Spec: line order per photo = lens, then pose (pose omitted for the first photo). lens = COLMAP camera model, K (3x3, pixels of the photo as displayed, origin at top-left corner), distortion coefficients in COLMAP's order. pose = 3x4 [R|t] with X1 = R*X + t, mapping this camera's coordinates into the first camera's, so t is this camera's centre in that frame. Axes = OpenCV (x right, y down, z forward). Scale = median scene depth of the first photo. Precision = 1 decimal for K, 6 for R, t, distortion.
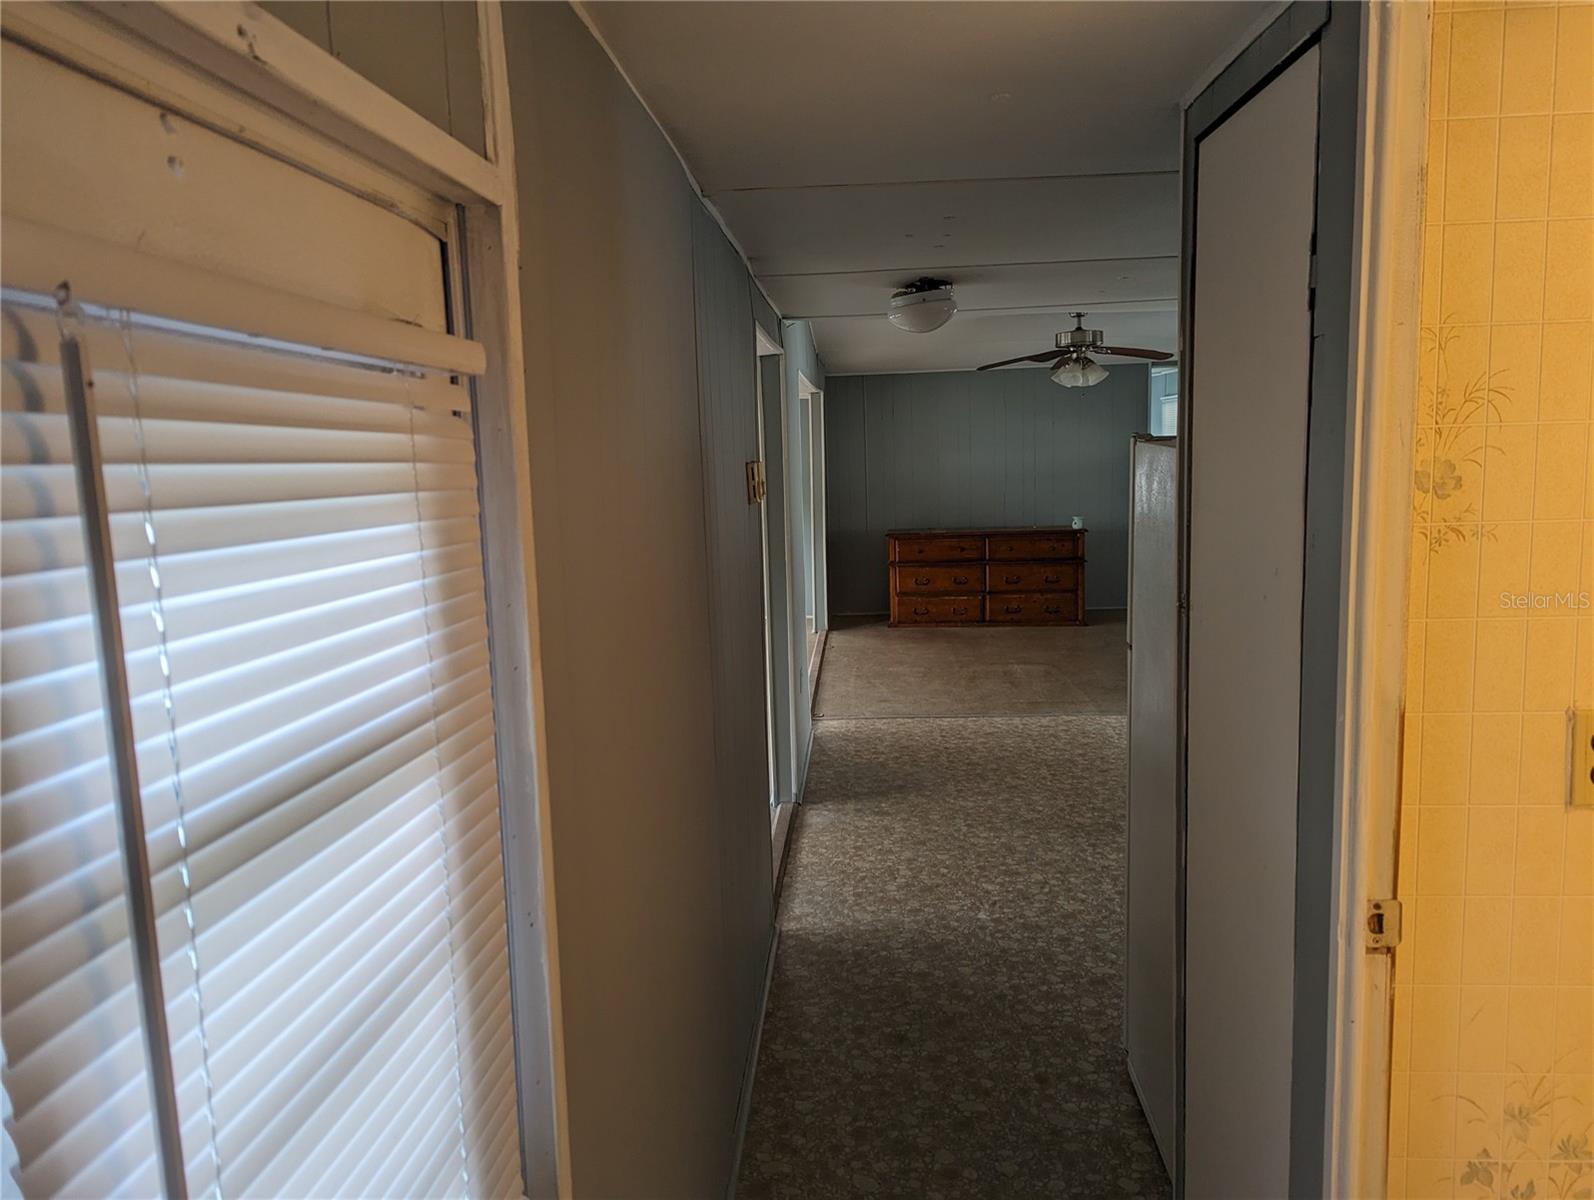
lens RADIAL K [[1131.0, 0, 798.0], [0, 1131.0, 601.0], [0, 0, 1]] dist [0.052255, -0.043745]
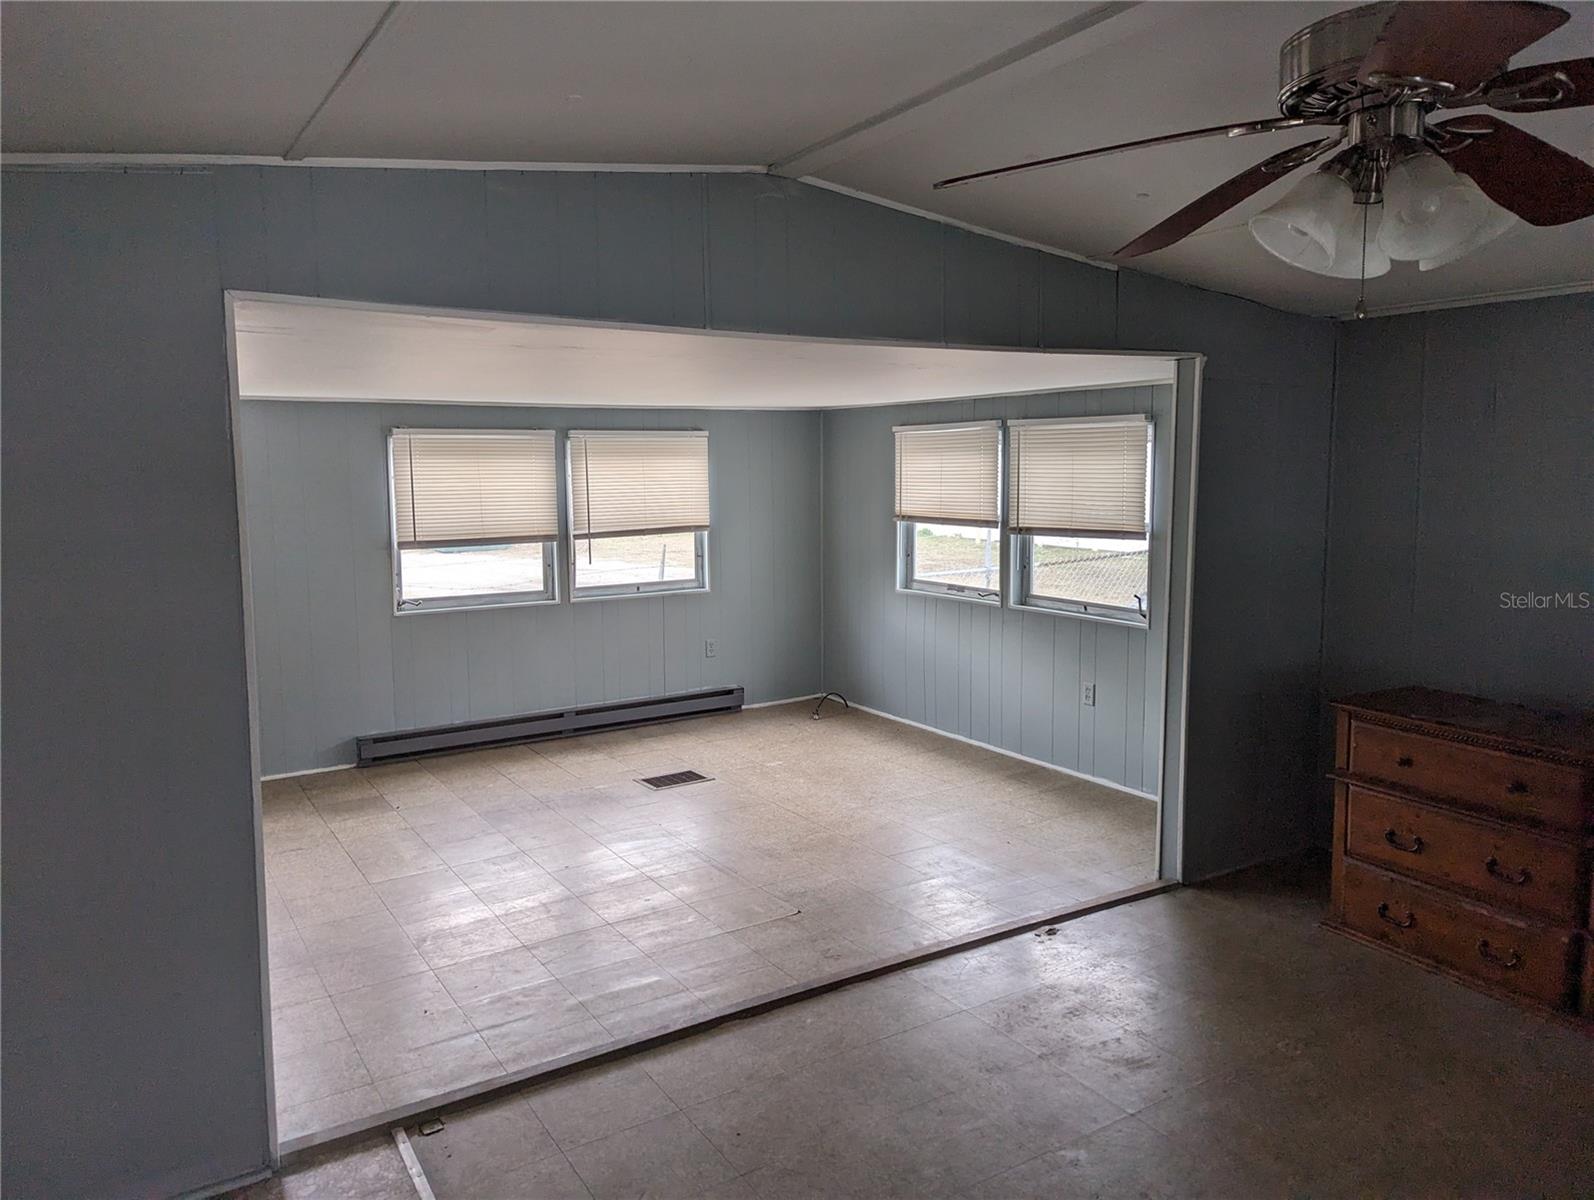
lens RADIAL K [[1131.0, 0, 793.8], [0, 1131.0, 596.4], [0, 0, 1]] dist [0.052255, -0.043745]
pose [[0.579819, 0.123574, -0.805320, 0.291898], [-0.132452, 0.989579, 0.056484, -0.093586], [0.803907, 0.073916, 0.590144, 0.607647]]
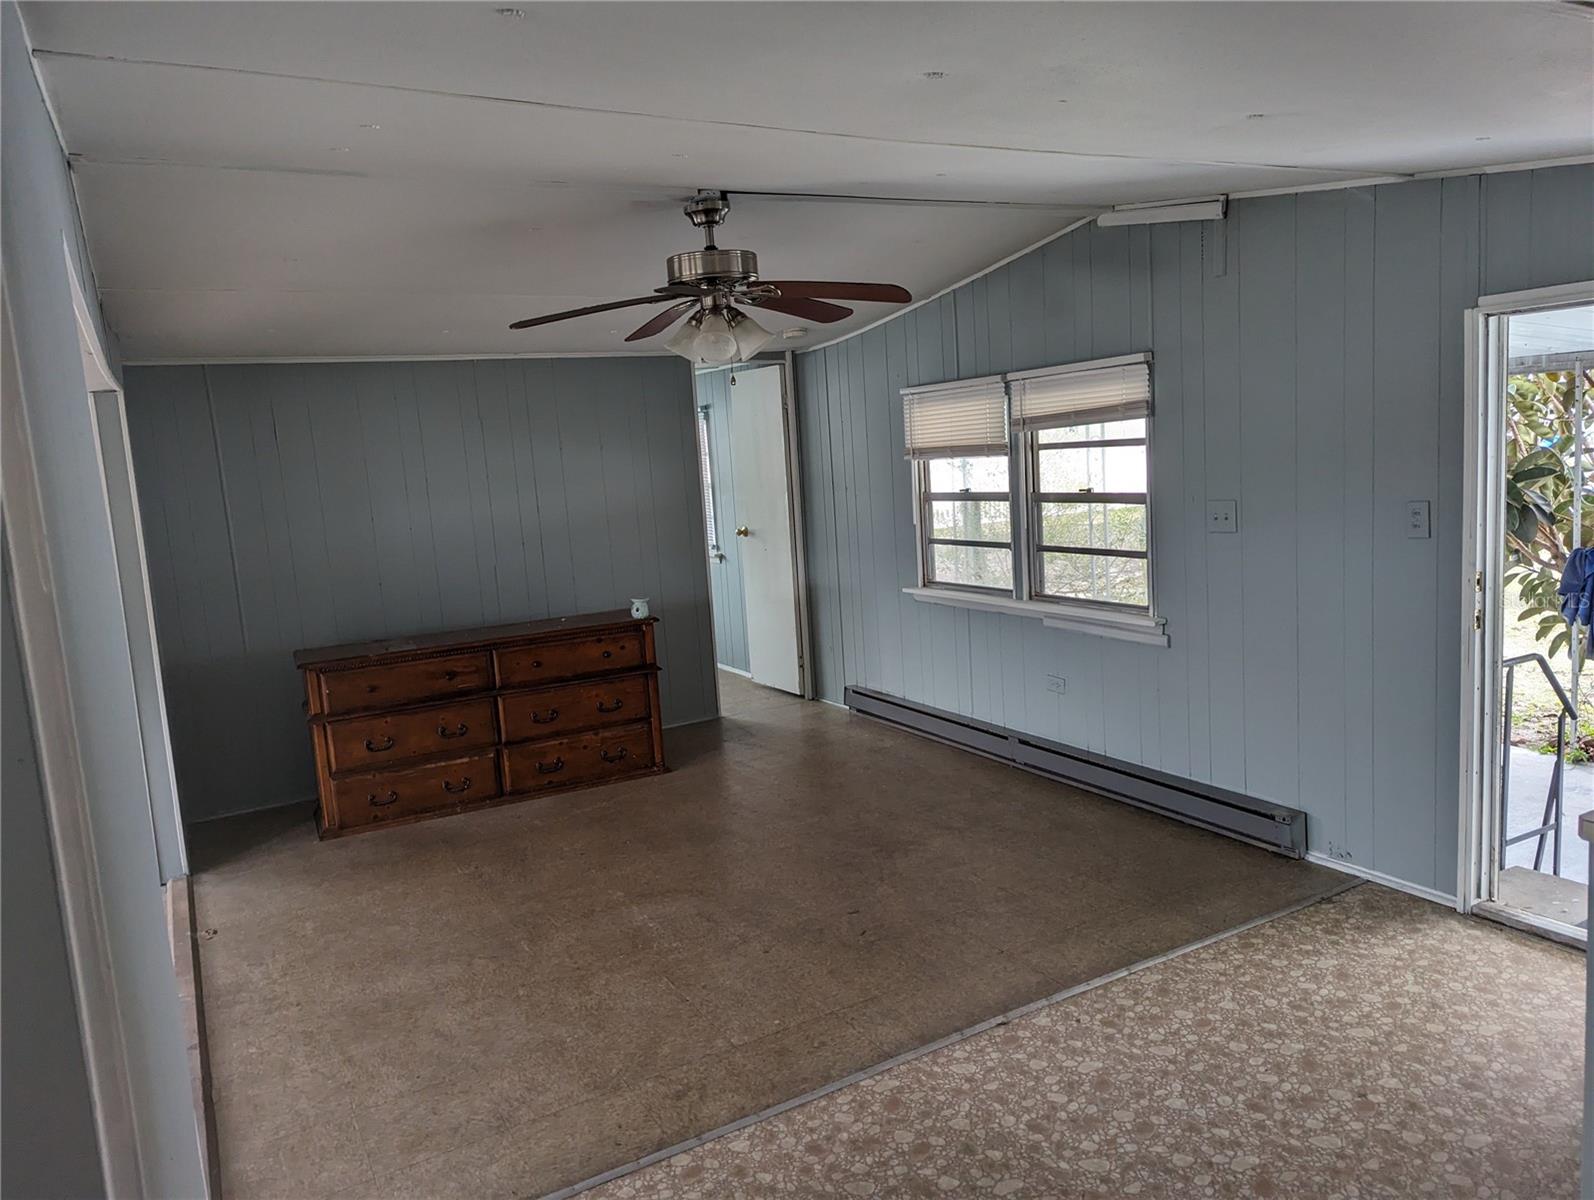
lens RADIAL K [[1131.0, 0, 802.9], [0, 1131.0, 608.1], [0, 0, 1]] dist [0.052255, -0.043745]
pose [[0.839980, -0.100364, 0.533254, -0.003693], [0.115930, 0.993248, 0.004326, -0.060646], [-0.530088, 0.058187, 0.845944, 0.436601]]
